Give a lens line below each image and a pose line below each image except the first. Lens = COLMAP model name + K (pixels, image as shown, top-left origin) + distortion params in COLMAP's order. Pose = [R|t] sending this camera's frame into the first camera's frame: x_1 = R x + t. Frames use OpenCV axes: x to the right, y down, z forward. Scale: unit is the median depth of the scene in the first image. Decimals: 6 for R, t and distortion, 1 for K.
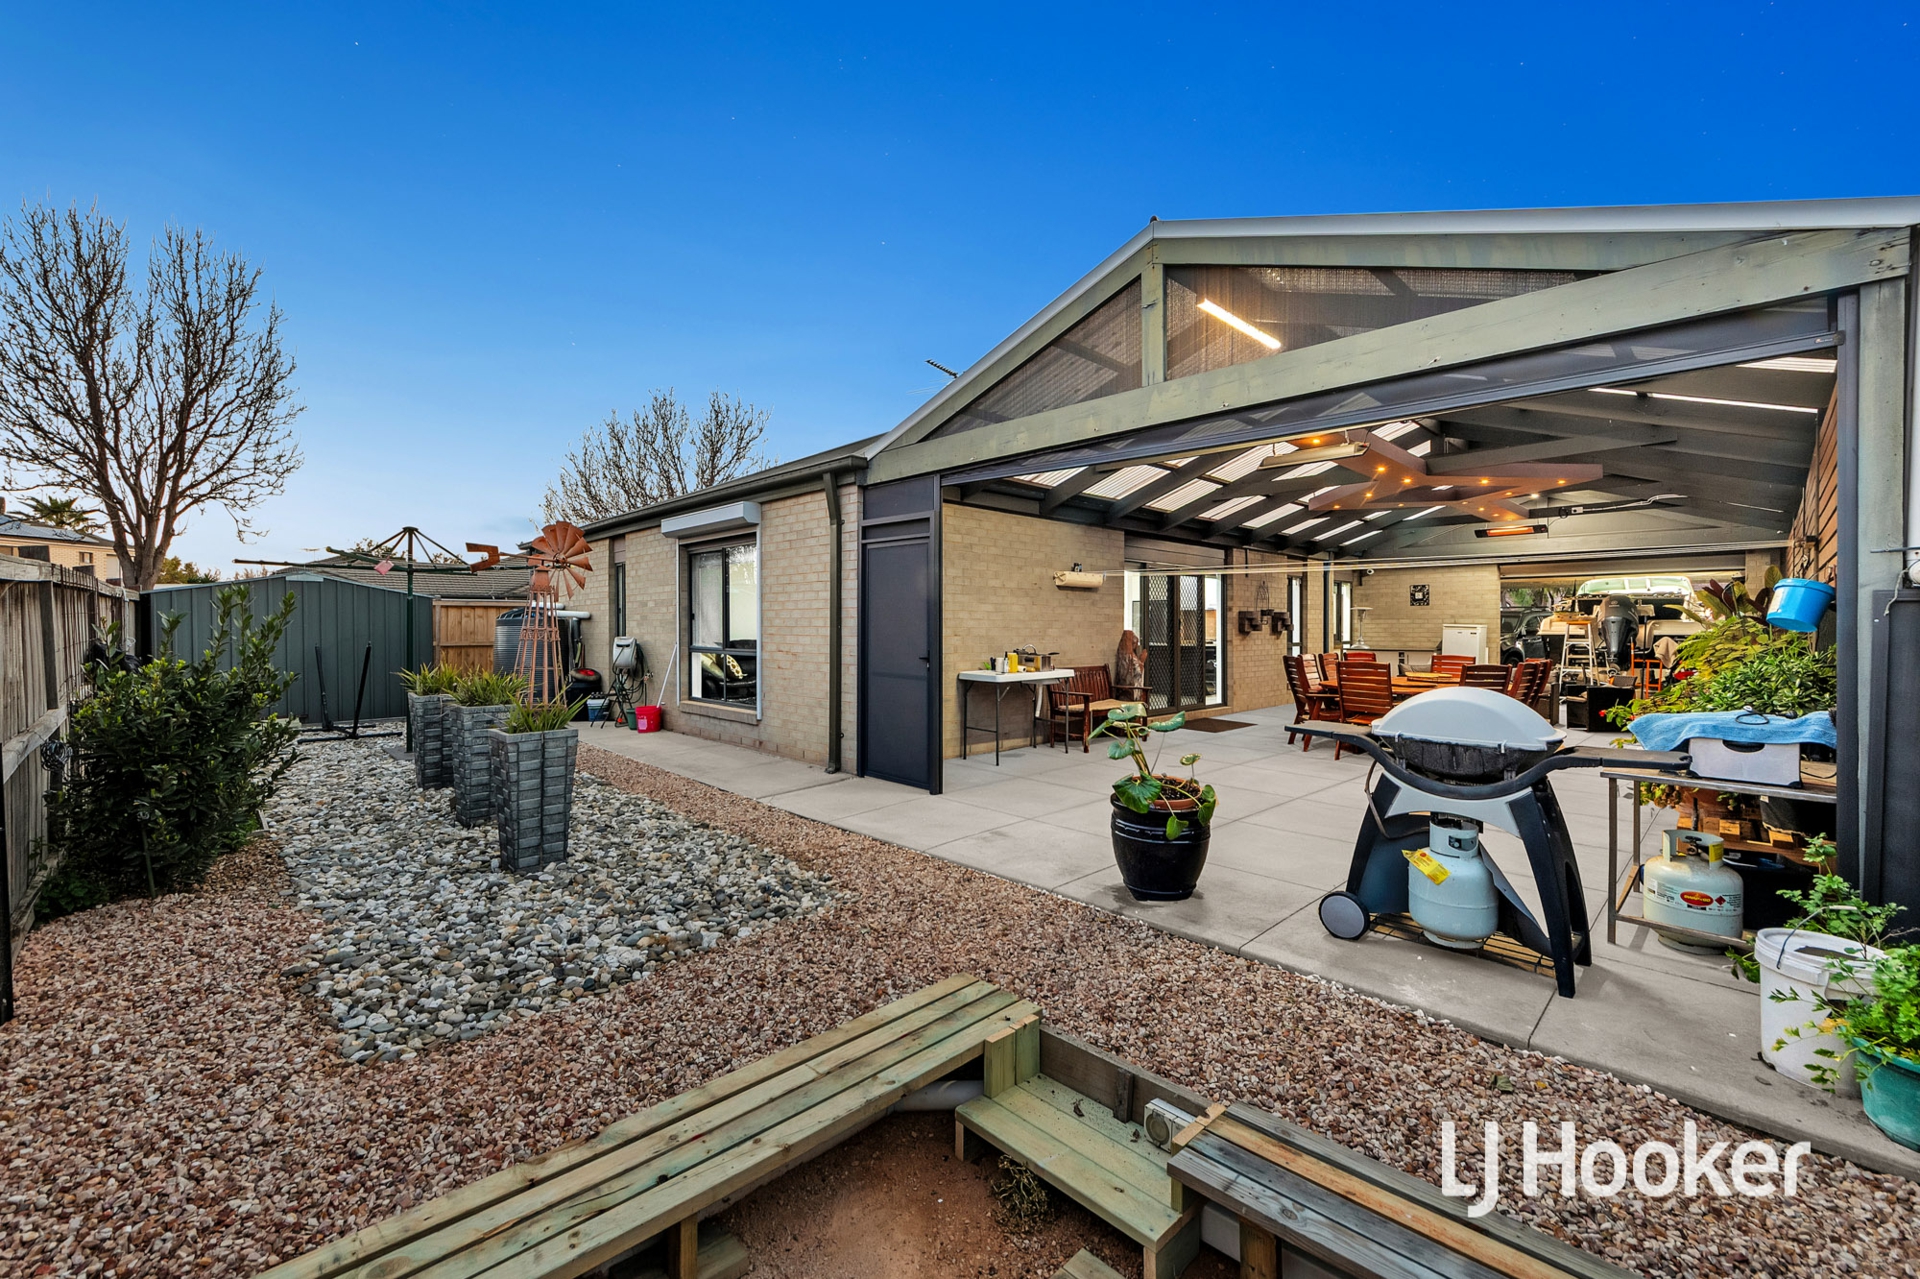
lens RADIAL K [[768.3, 0, 960.0], [0, 768.3, 639.5], [0, 0, 1]] dist [0.000736, 0.000106]
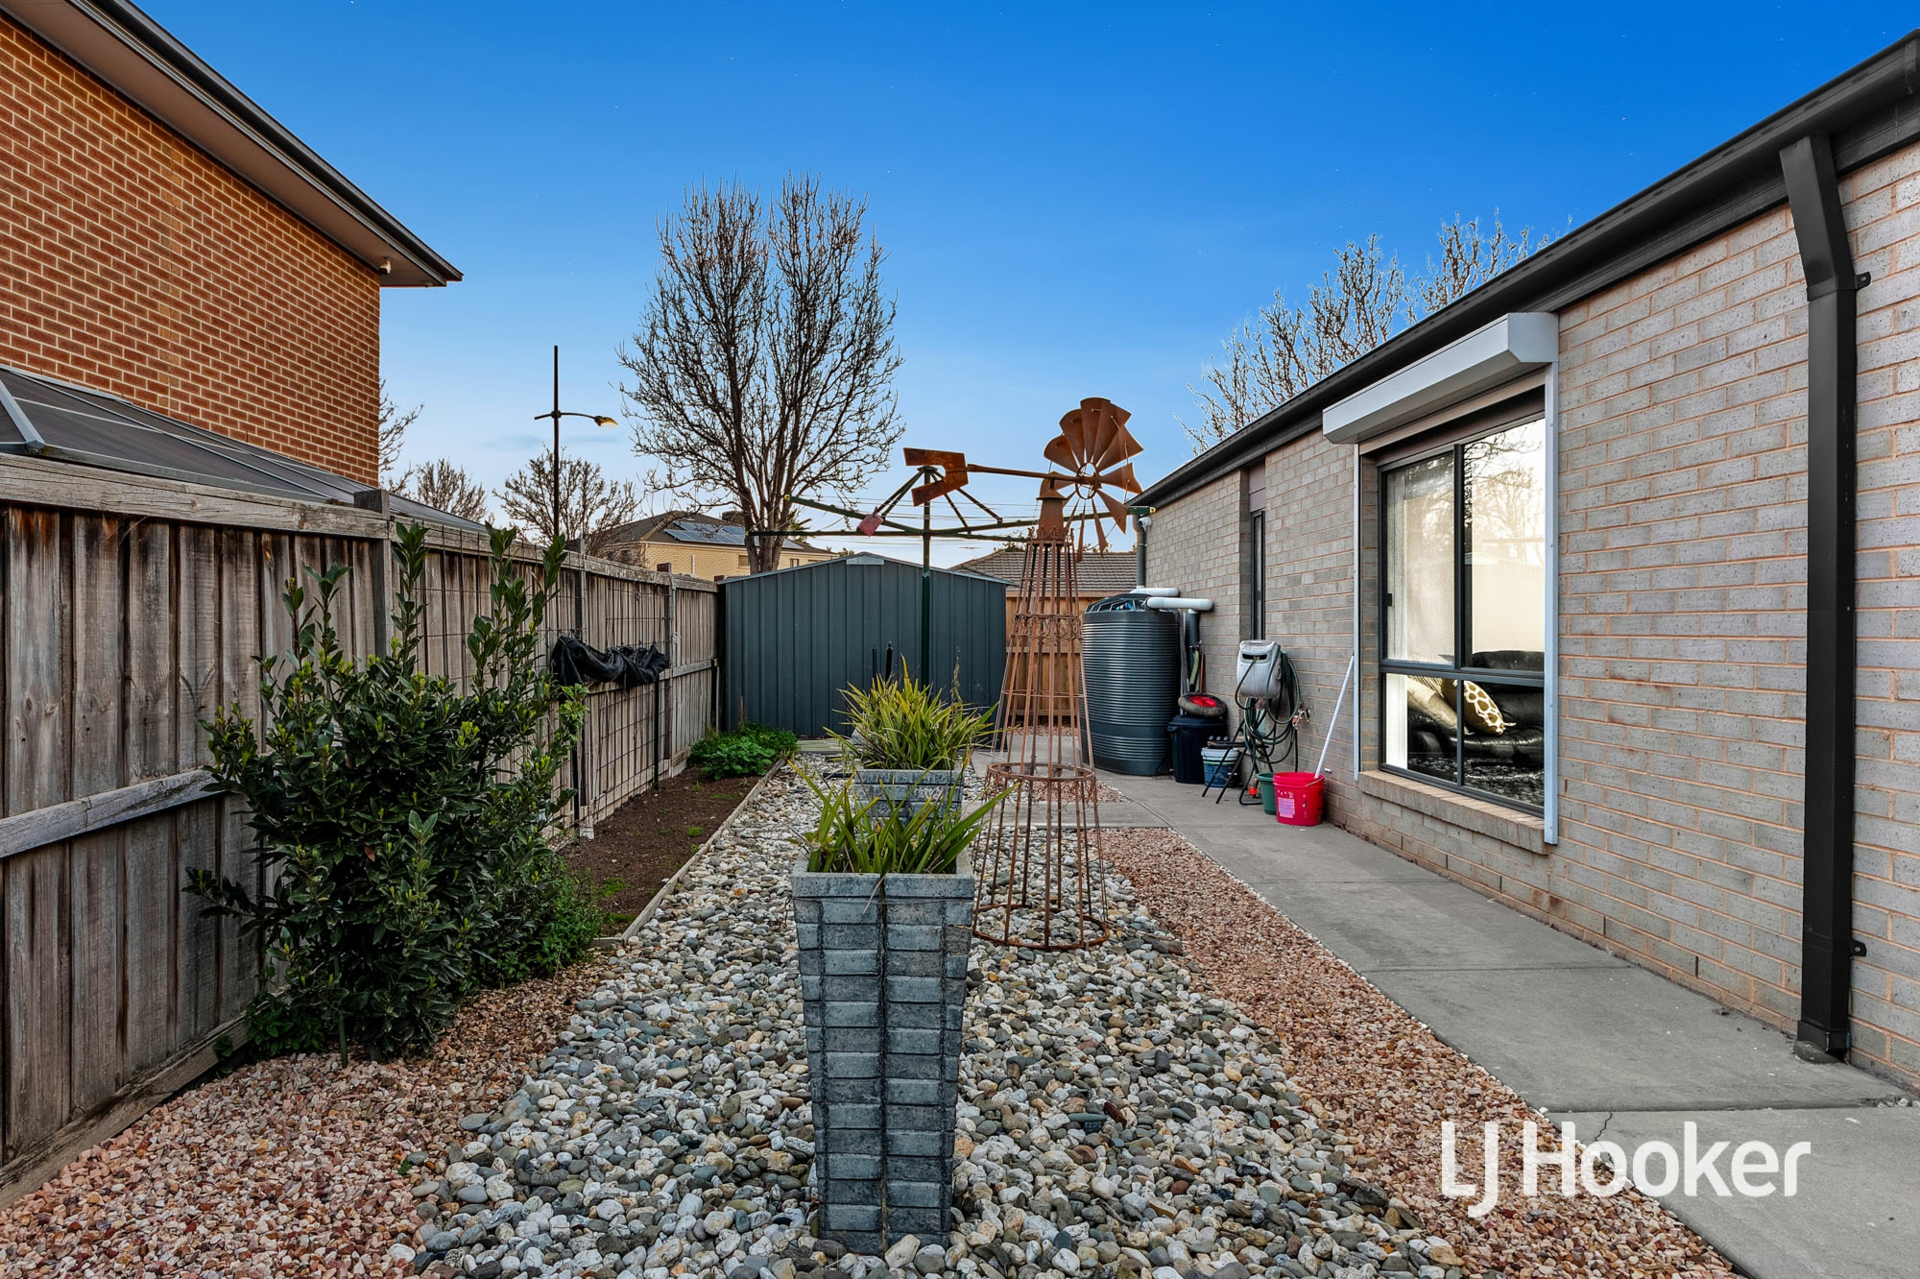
lens RADIAL K [[1044.4, 0, 848.3], [0, 1044.4, 619.2], [0, 0, 1]] dist [0.000262, 0.000560]
pose [[0.670866, -0.004026, -0.741568, -0.088974], [-0.020142, 0.999517, -0.023648, 0.005283], [0.741305, 0.030801, 0.670461, 0.311081]]
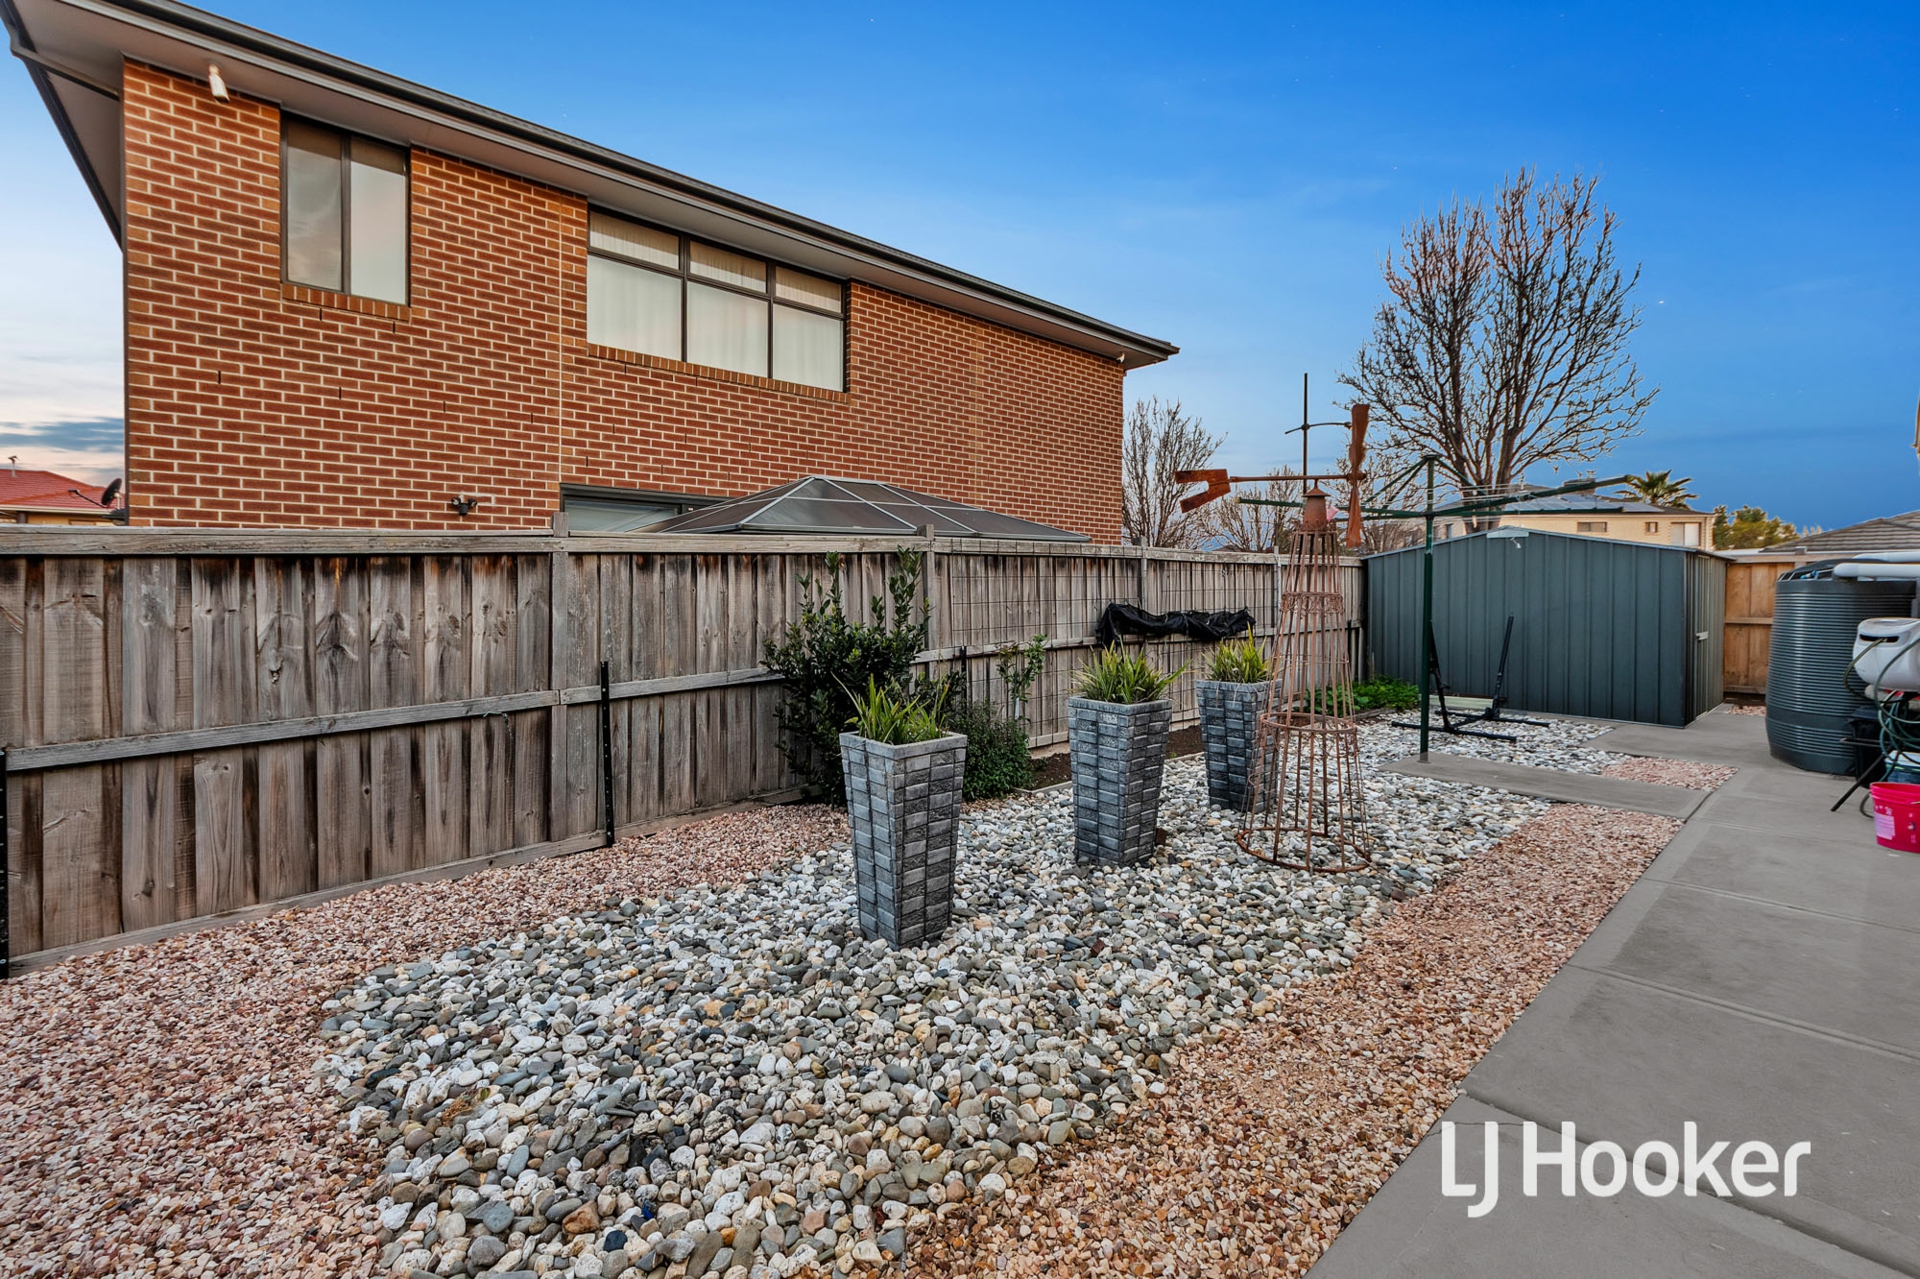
lens RADIAL K [[791.0, 0, 952.2], [0, 791.0, 595.7], [0, 0, 1]] dist [0.001413, 0.003015]
pose [[-0.095084, 0.009777, -0.995421, 0.068498], [-0.025824, 0.999591, 0.012285, -0.008665], [0.995134, 0.026874, -0.094793, 0.541566]]
